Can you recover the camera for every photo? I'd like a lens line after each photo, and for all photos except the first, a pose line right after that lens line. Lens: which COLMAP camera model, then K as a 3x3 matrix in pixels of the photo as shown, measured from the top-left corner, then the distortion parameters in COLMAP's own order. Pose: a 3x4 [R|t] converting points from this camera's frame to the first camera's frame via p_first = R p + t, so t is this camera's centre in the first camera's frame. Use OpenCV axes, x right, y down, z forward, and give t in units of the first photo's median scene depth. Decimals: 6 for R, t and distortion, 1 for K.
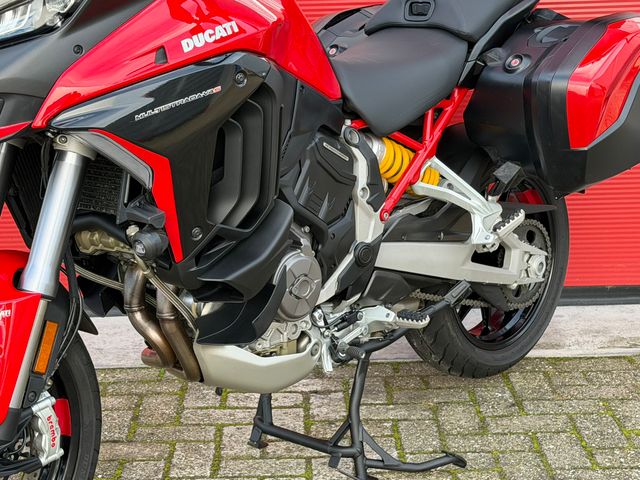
lens RADIAL K [[1356.9, 0, 315.2], [0, 1356.9, 245.3], [0, 0, 1]] dist [0.147546, 0.000000]
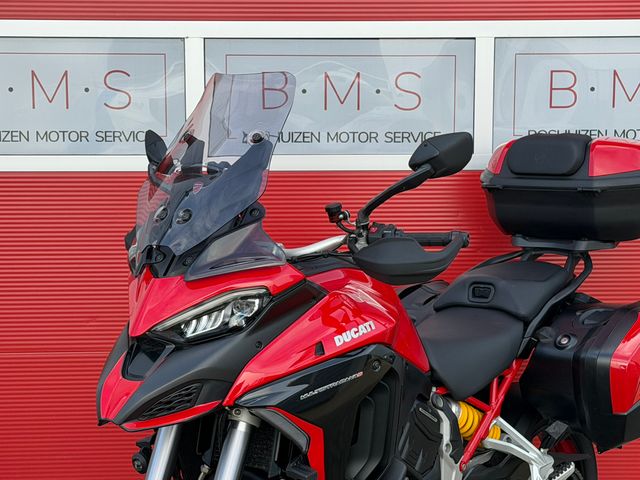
lens RADIAL K [[1356.9, 0, 319.5], [0, 1356.9, 252.8], [0, 0, 1]] dist [0.147546, 0.000000]
pose [[0.998861, 0.017322, 0.044450, -0.127628], [-0.010775, 0.989591, -0.143507, -0.032995], [-0.046474, 0.142865, 0.988651, -0.212020]]
